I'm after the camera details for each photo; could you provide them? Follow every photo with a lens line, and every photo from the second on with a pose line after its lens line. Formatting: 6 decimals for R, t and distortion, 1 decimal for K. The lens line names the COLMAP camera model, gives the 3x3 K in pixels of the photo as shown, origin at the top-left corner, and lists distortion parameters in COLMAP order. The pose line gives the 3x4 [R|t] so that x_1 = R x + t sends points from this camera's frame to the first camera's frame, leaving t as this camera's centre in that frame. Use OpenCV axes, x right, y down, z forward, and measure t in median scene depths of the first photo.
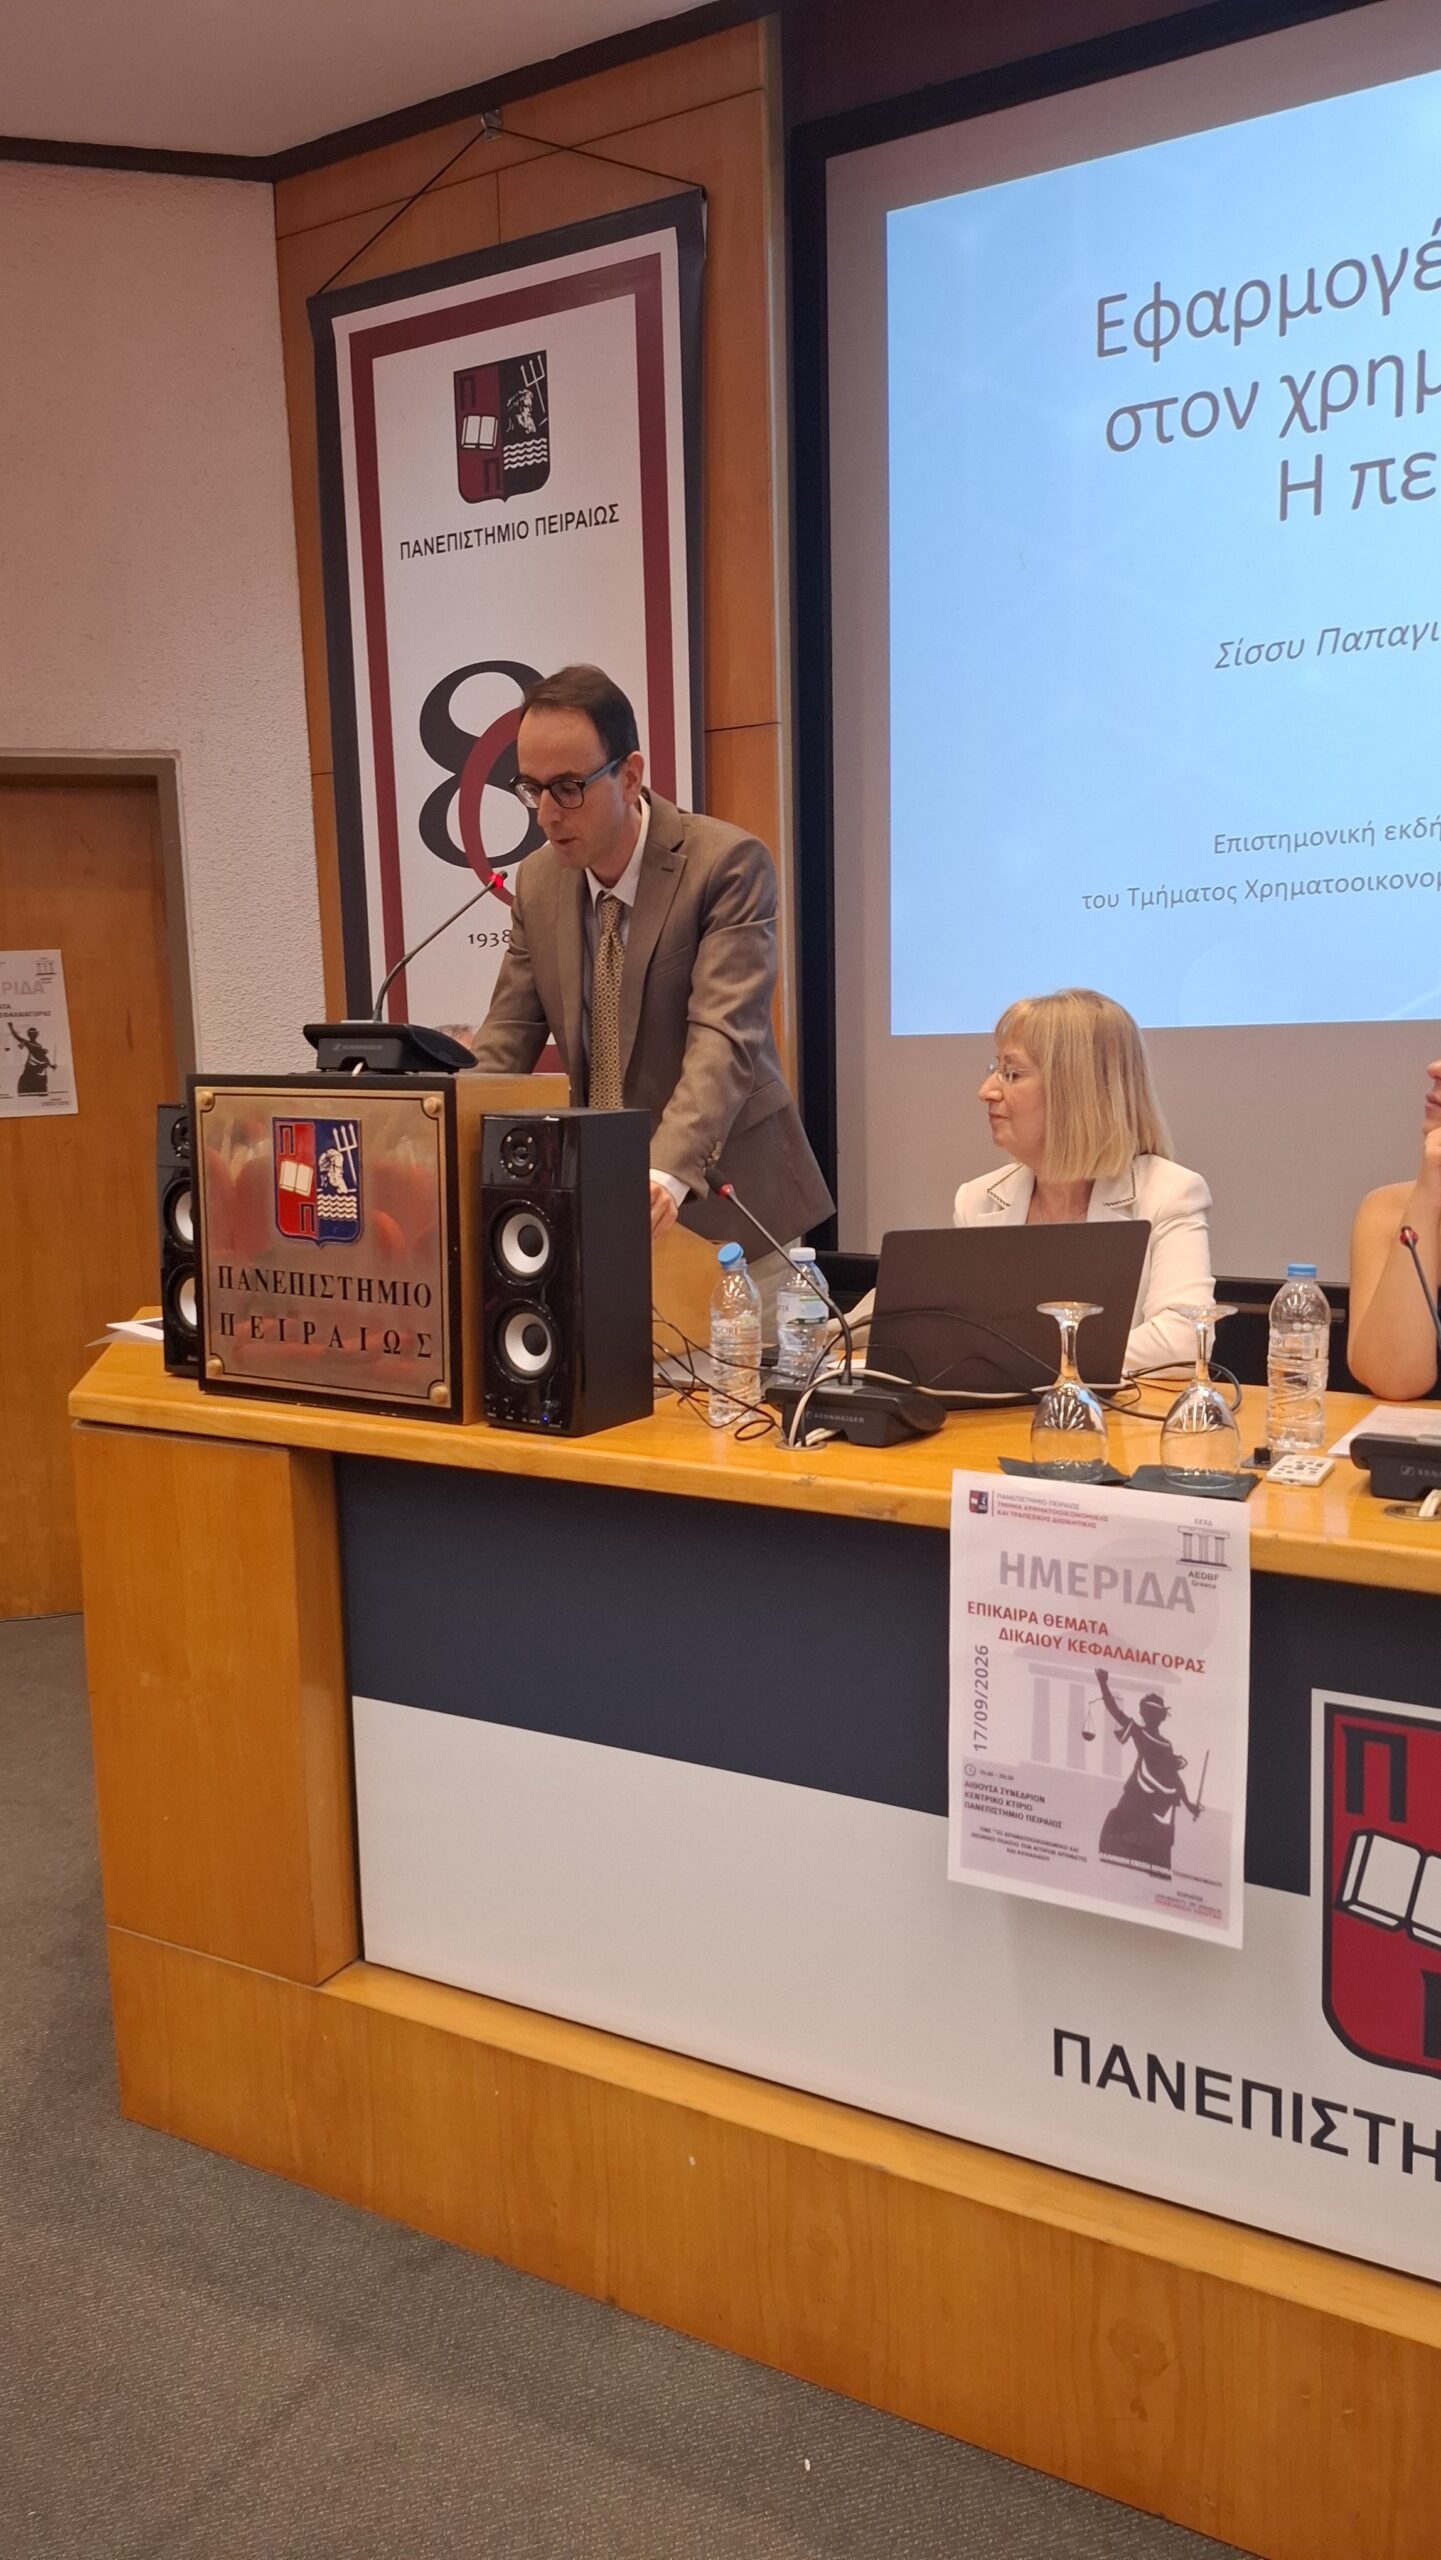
lens RADIAL K [[1737.3, 0, 720.4], [0, 1737.3, 1275.9], [0, 0, 1]] dist [0.095577, -0.129834]
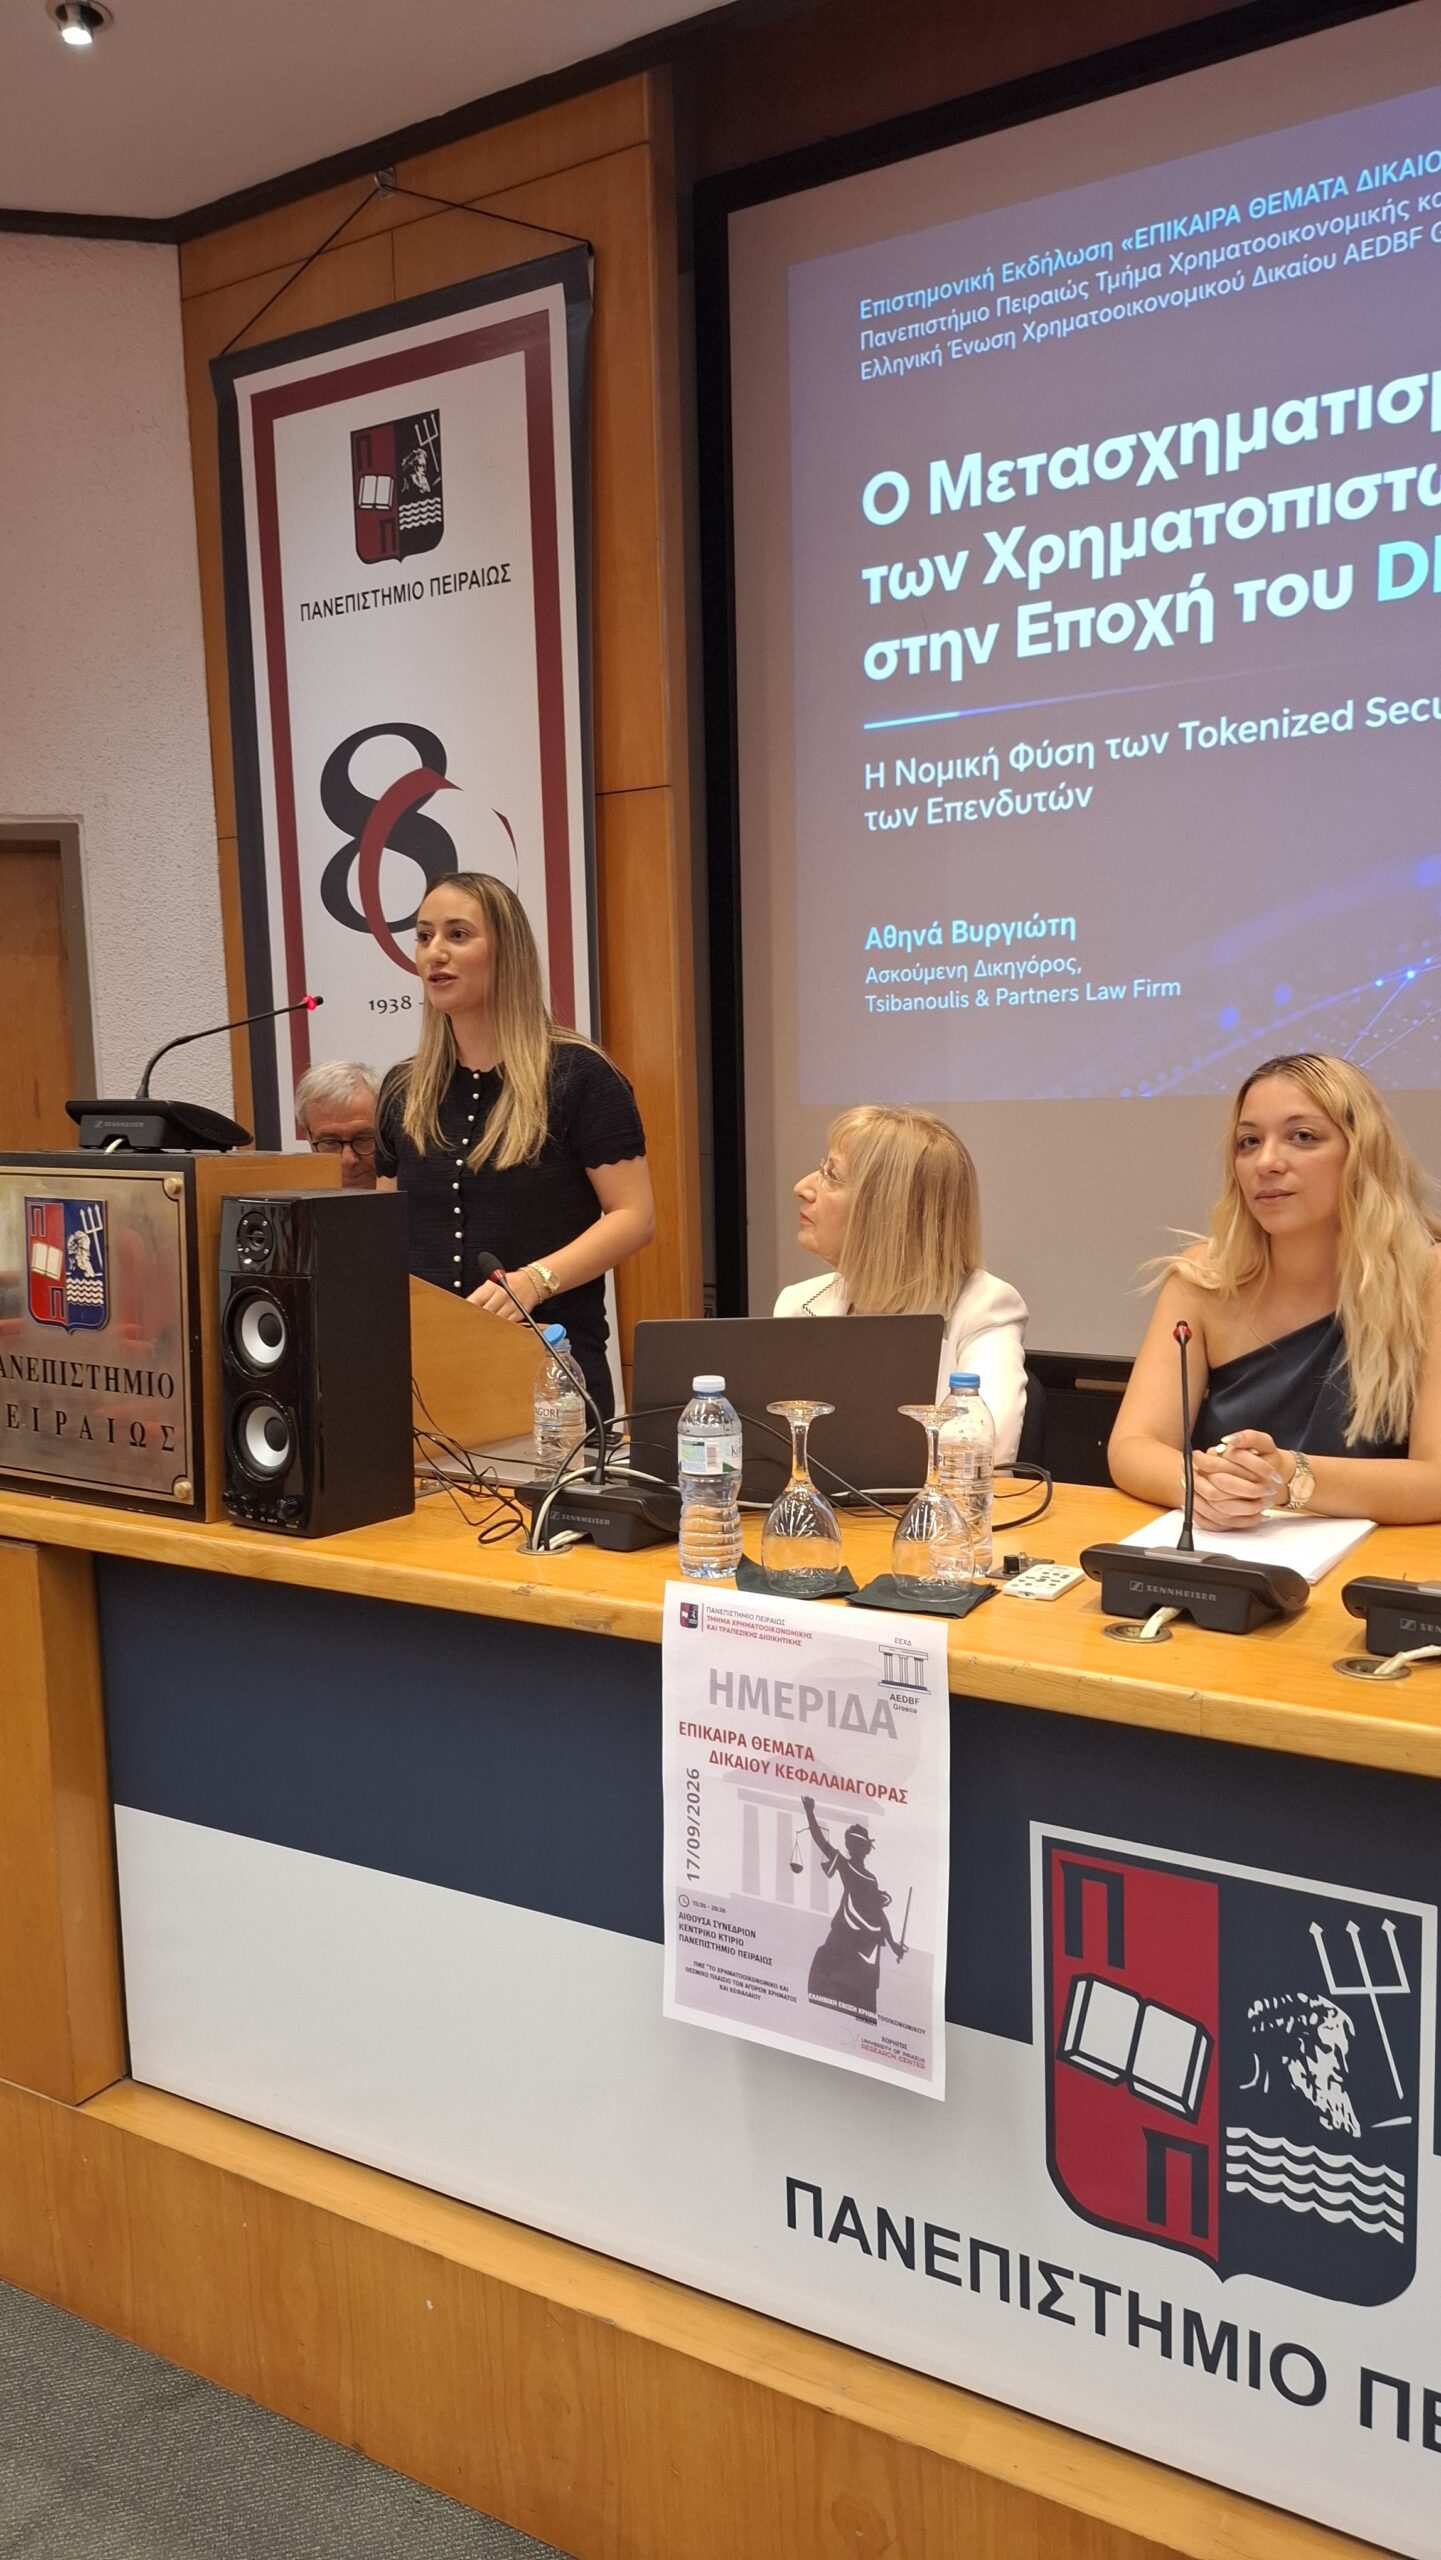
lens RADIAL K [[1761.8, 0, 715.4], [0, 1761.8, 1311.2], [0, 0, 1]] dist [0.077234, -0.111460]
pose [[0.999627, 0.004496, -0.026951, 0.157439], [-0.004917, 0.999866, -0.015585, -0.016124], [0.026878, 0.015711, 0.999515, 0.040869]]
